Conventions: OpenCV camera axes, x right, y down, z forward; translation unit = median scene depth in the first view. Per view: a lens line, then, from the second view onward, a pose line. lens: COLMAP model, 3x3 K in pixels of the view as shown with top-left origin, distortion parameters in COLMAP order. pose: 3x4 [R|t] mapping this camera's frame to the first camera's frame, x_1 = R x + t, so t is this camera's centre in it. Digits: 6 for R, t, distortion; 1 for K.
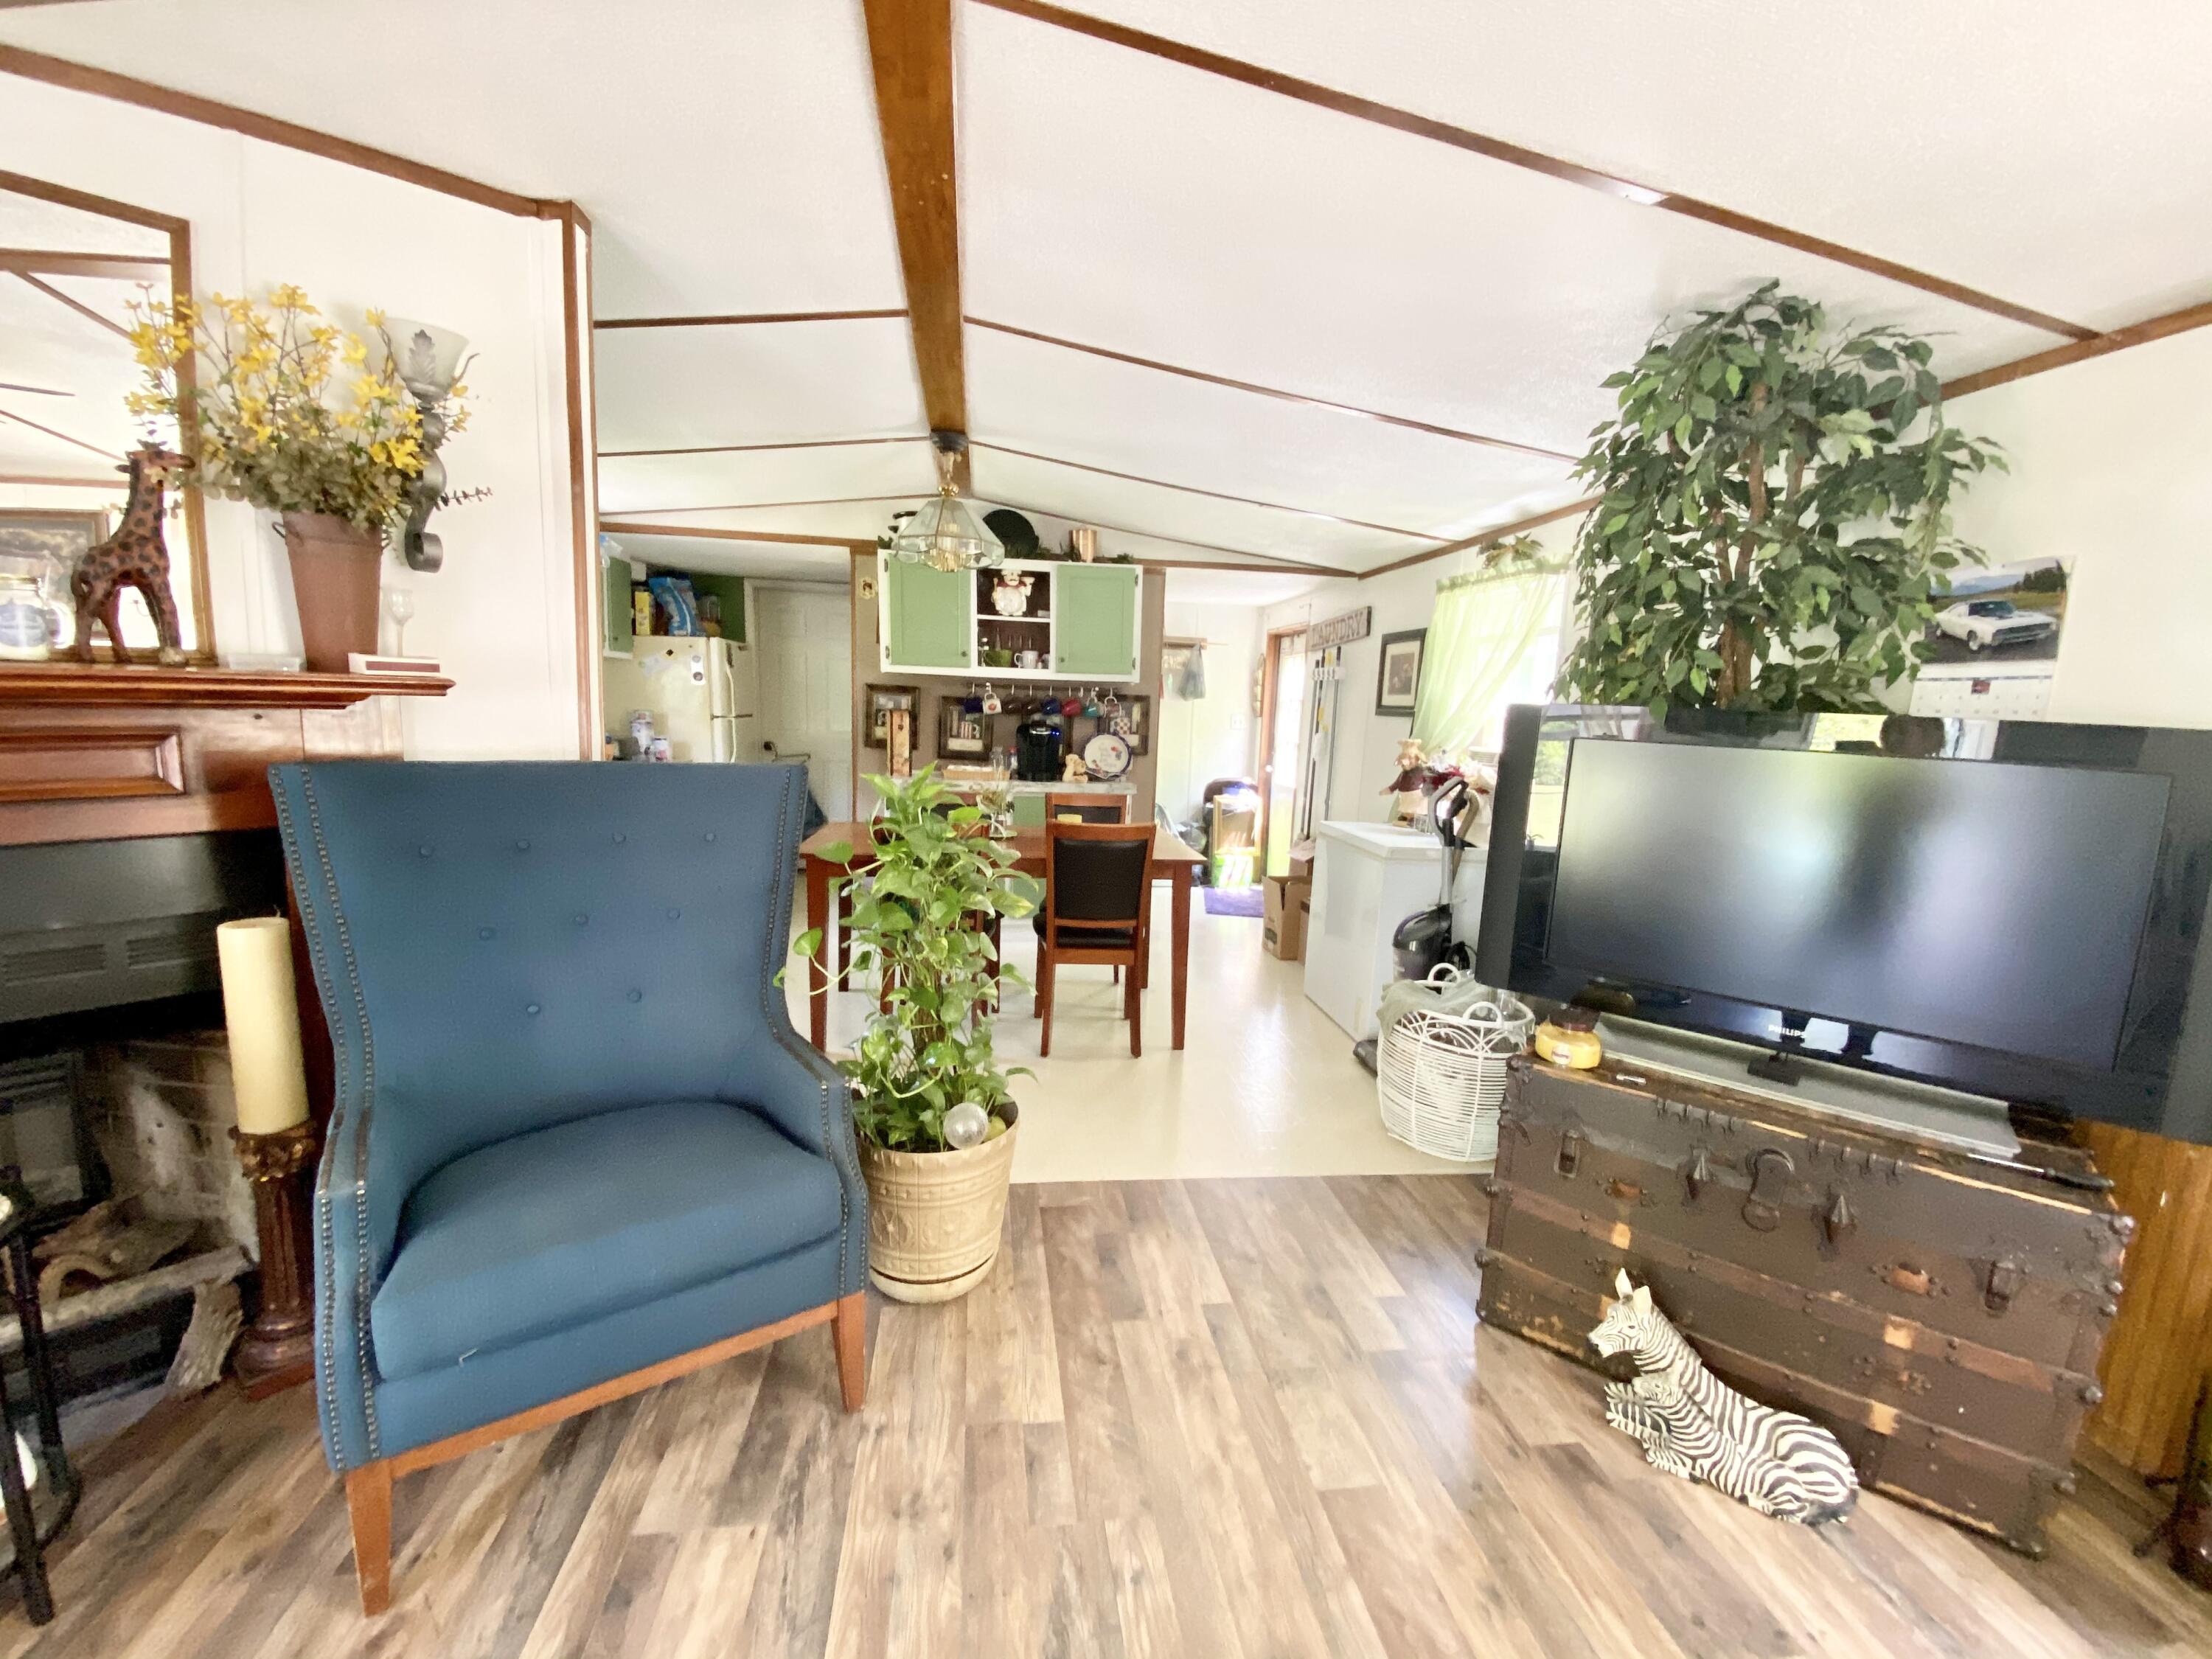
lens RADIAL K [[888.6, 0, 1100.3], [0, 888.6, 835.5], [0, 0, 1]] dist [0.024372, -0.022013]
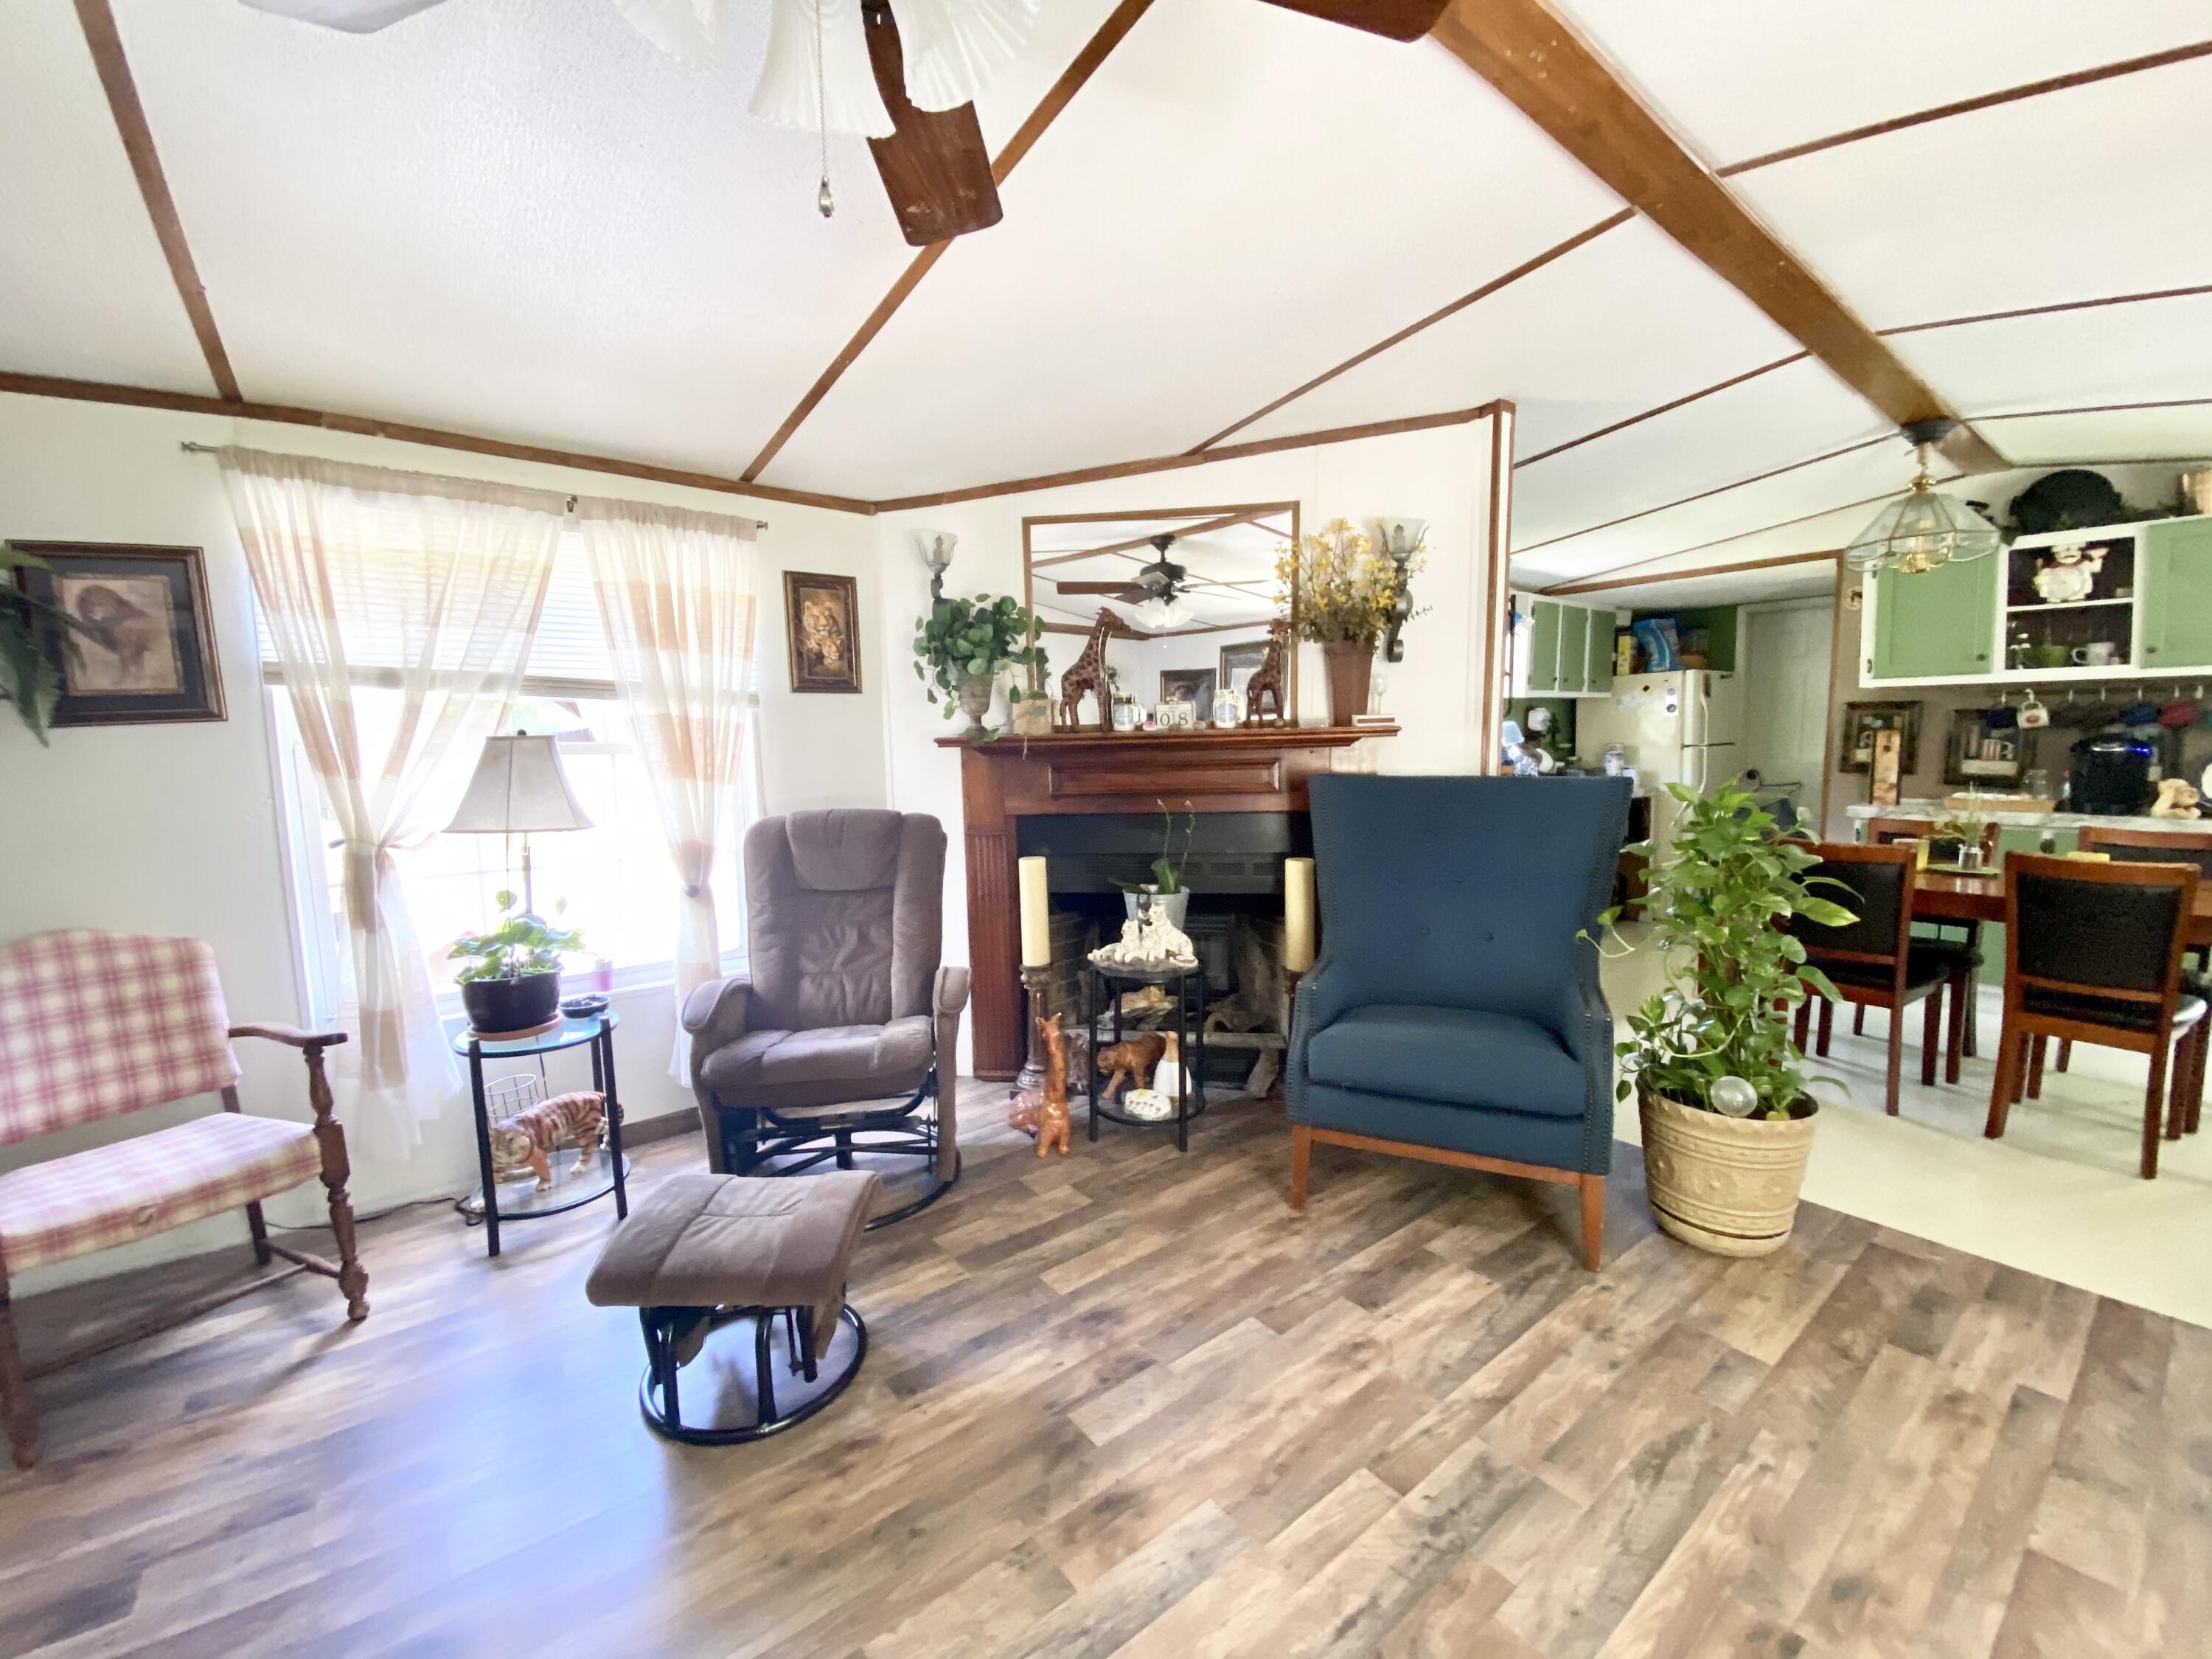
lens RADIAL K [[888.6, 0, 1100.3], [0, 888.6, 835.5], [0, 0, 1]] dist [0.024372, -0.022013]
pose [[0.490184, 0.045267, -0.870443, 0.405926], [-0.083123, 0.996527, 0.005014, 0.059227], [0.867646, 0.069895, 0.492244, -0.254295]]
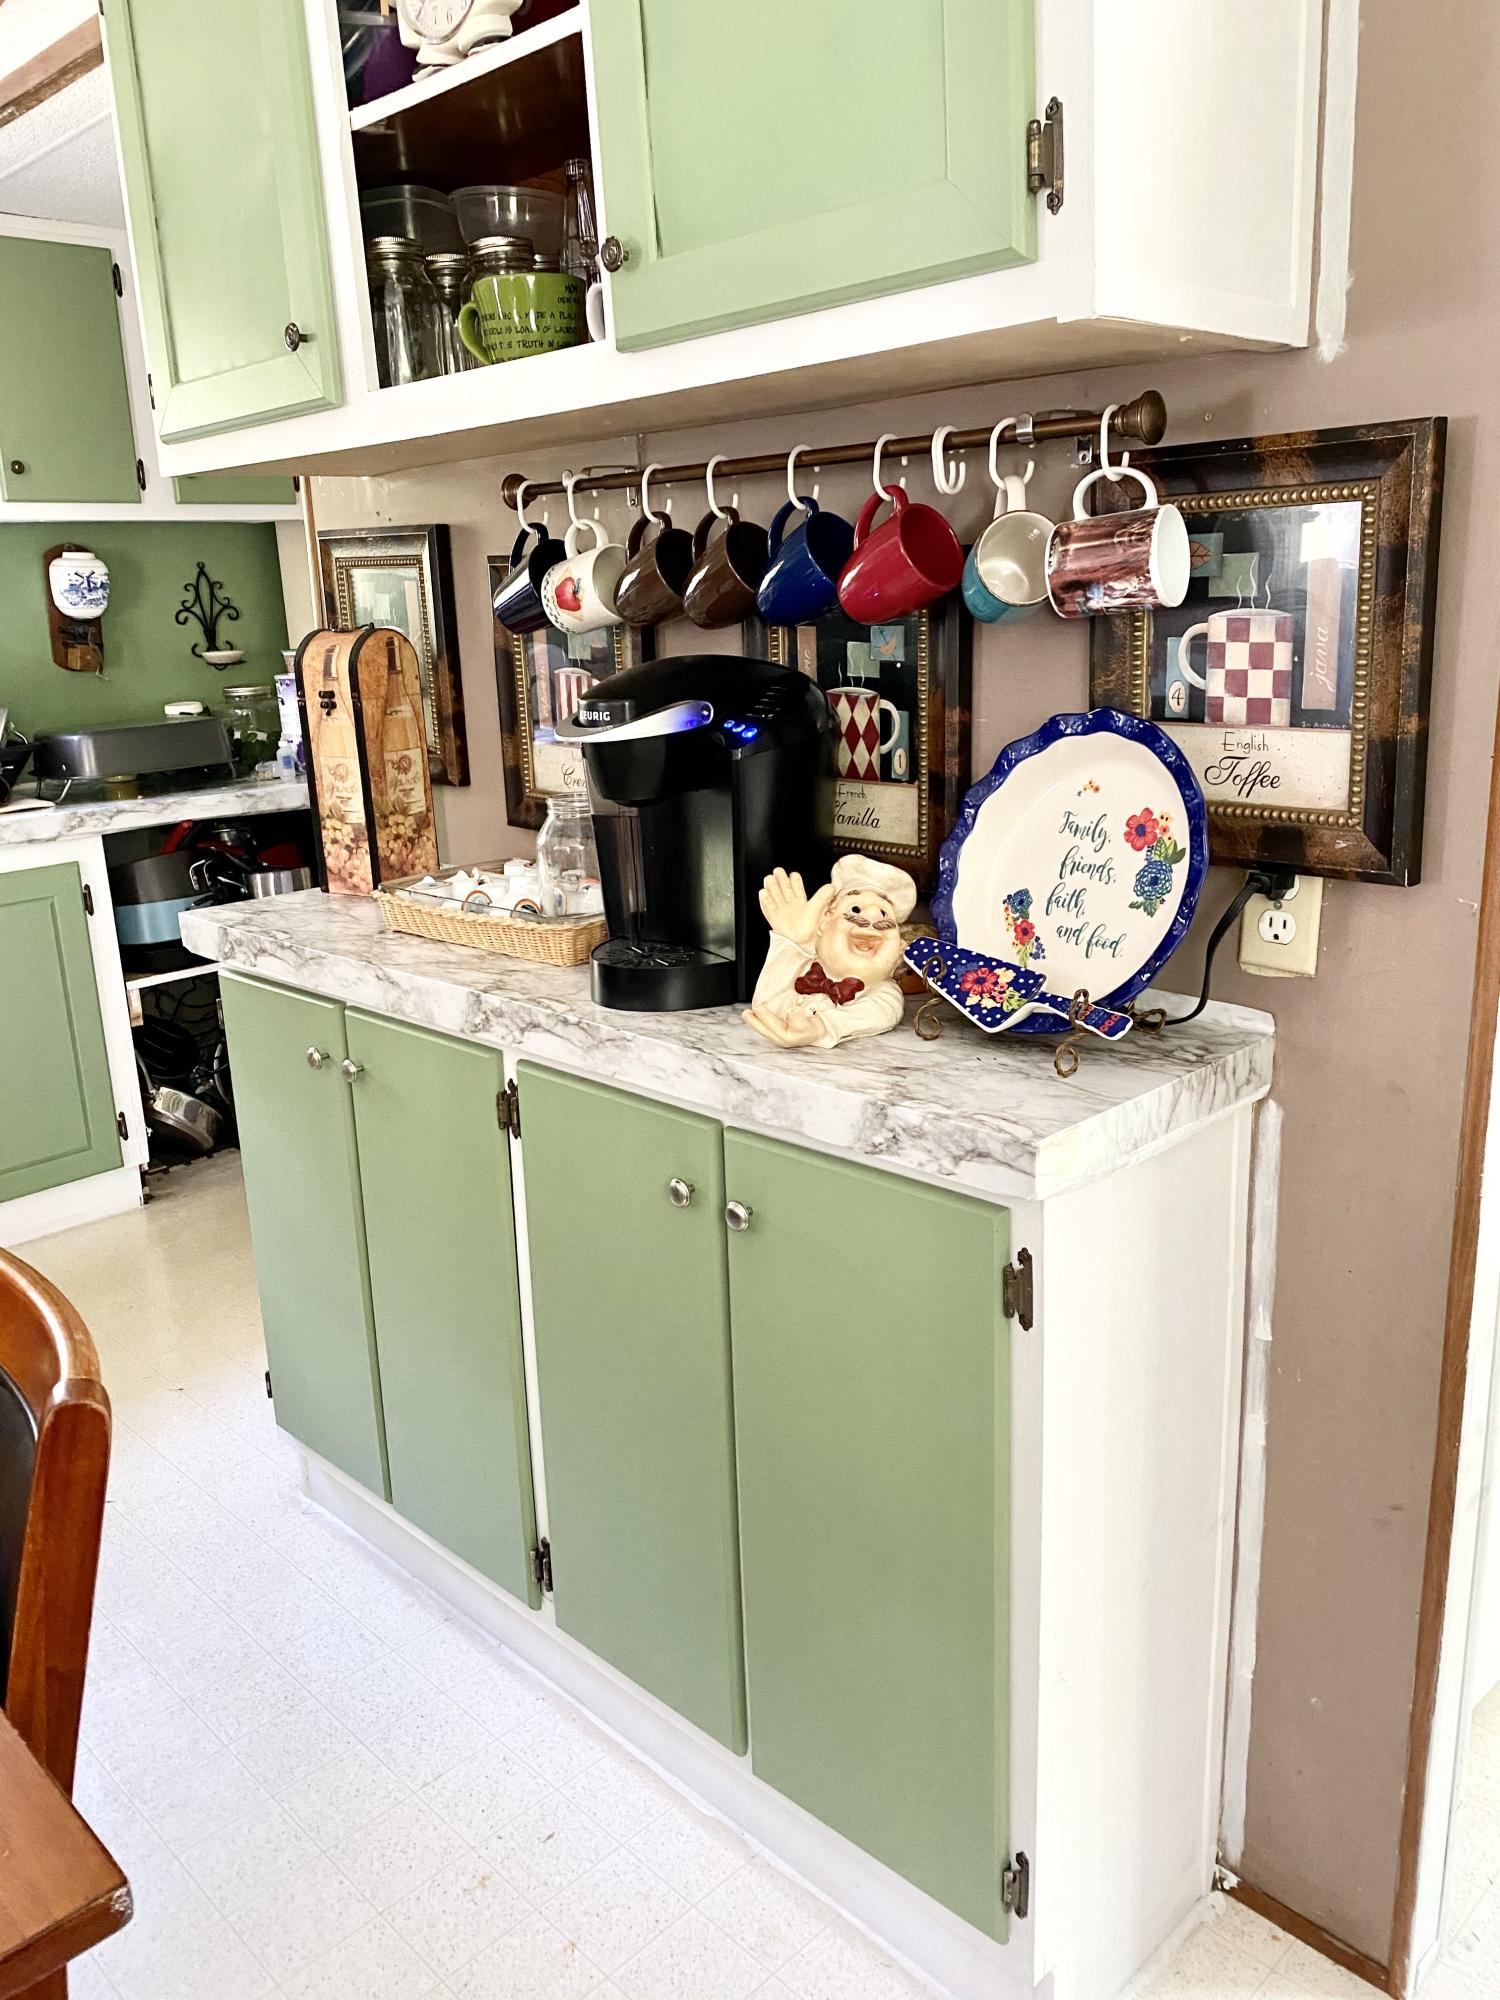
lens RADIAL K [[1563.5, 0, 750.0], [0, 1563.5, 1000.0], [0, 0, 1]] dist [0.001092, 0.000271]
pose [[0.590245, 0.155851, -0.792036, 0.496363], [-0.057672, 0.986819, 0.151201, -0.271234], [0.805161, -0.043568, 0.591453, 2.011211]]
